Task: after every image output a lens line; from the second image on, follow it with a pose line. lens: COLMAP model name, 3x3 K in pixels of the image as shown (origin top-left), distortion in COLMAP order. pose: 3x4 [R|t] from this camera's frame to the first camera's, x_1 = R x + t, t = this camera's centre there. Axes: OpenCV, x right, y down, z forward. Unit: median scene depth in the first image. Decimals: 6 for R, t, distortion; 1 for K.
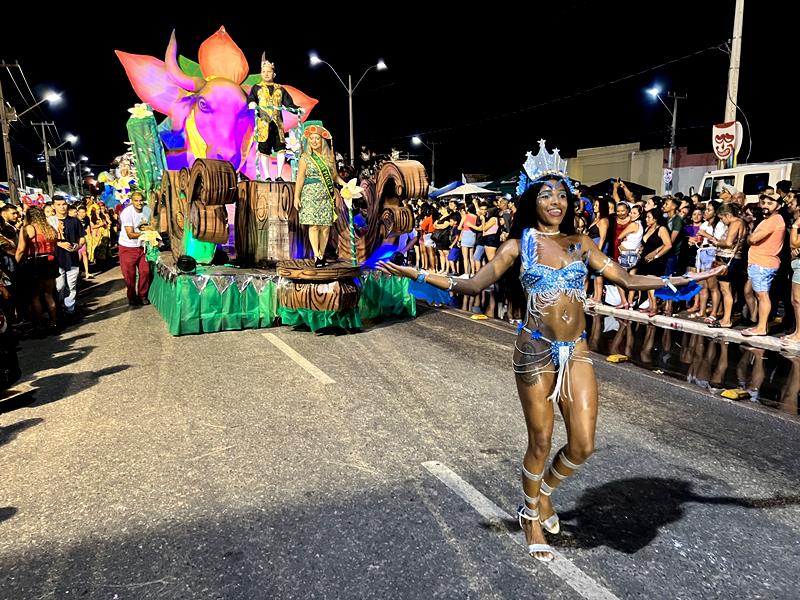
lens RADIAL K [[609.1, 0, 401.1], [0, 609.1, 299.2], [0, 0, 1]] dist [0.019464, -0.021456]
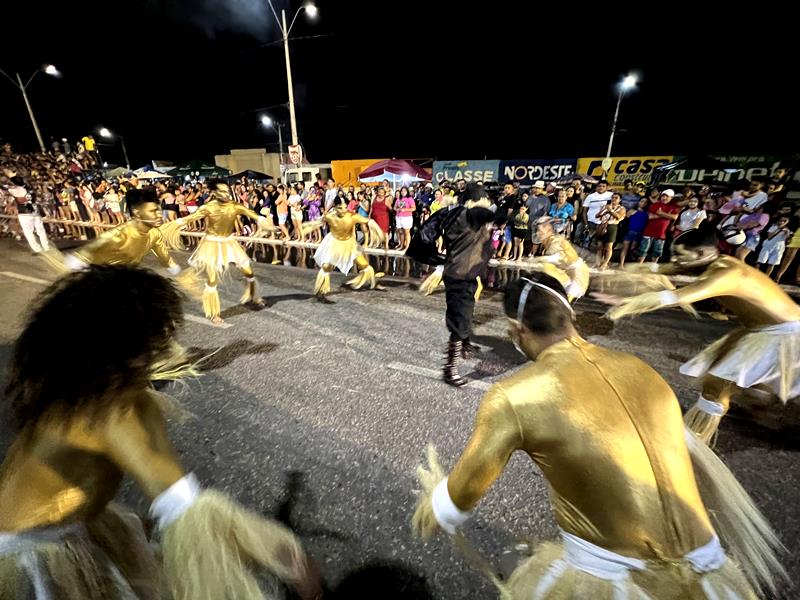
lens RADIAL K [[321.9, 0, 400.9], [0, 321.9, 297.7], [0, 0, 1]] dist [-0.003113, -0.000120]
pose [[0.757232, -0.207959, 0.619155, 0.015939], [0.088015, 0.971801, 0.218761, 0.012284], [-0.647188, -0.111158, 0.754183, -0.128369]]
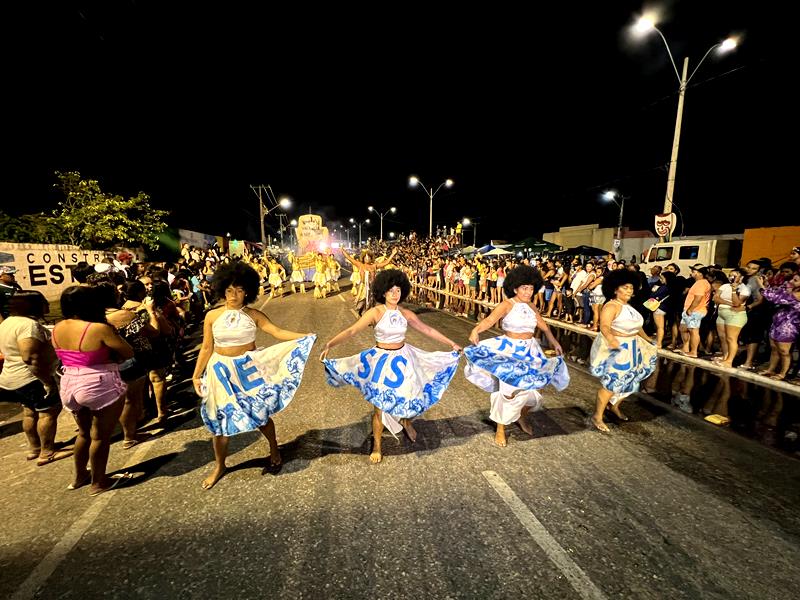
lens RADIAL K [[321.9, 0, 397.5], [0, 321.9, 296.0], [0, 0, 1]] dist [-0.003113, -0.000120]
pose [[0.984161, 0.038898, -0.172958, -0.008395], [-0.043813, 0.998735, -0.024686, -0.018421], [0.171779, 0.031873, 0.984620, 0.048888]]
